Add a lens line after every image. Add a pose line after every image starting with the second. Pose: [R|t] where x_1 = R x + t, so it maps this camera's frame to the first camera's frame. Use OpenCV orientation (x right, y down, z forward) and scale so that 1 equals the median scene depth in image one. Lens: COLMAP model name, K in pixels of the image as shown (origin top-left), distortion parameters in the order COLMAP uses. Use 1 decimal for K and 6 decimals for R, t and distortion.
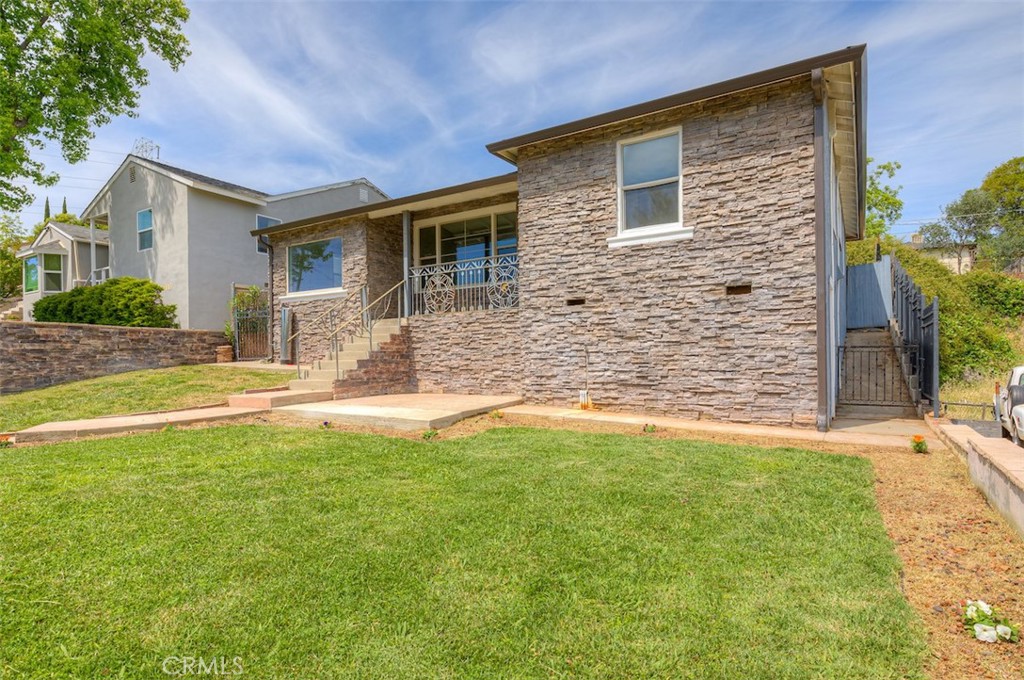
lens RADIAL K [[546.8, 0, 527.1], [0, 546.8, 366.3], [0, 0, 1]] dist [-0.003307, 0.004289]
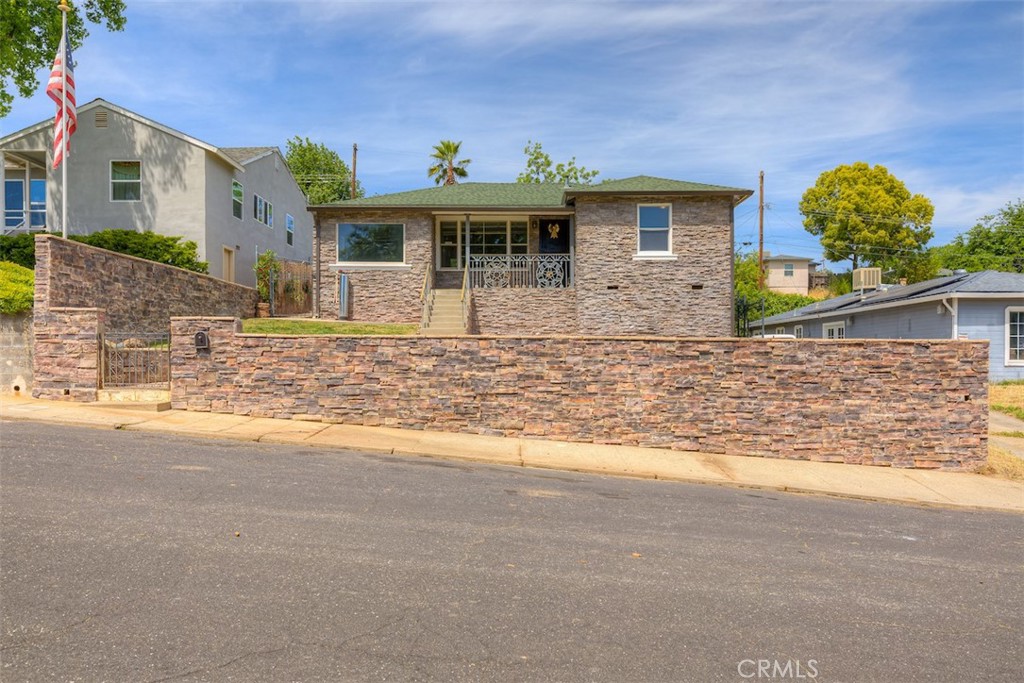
lens RADIAL K [[683.2, 0, 520.3], [0, 683.2, 366.9], [0, 0, 1]] dist [0.025972, -0.002729]
pose [[0.853541, 0.006573, 0.520985, -1.341167], [-0.005960, 0.999978, -0.002852, 0.152412], [-0.520992, -0.000671, 0.853561, -0.768618]]
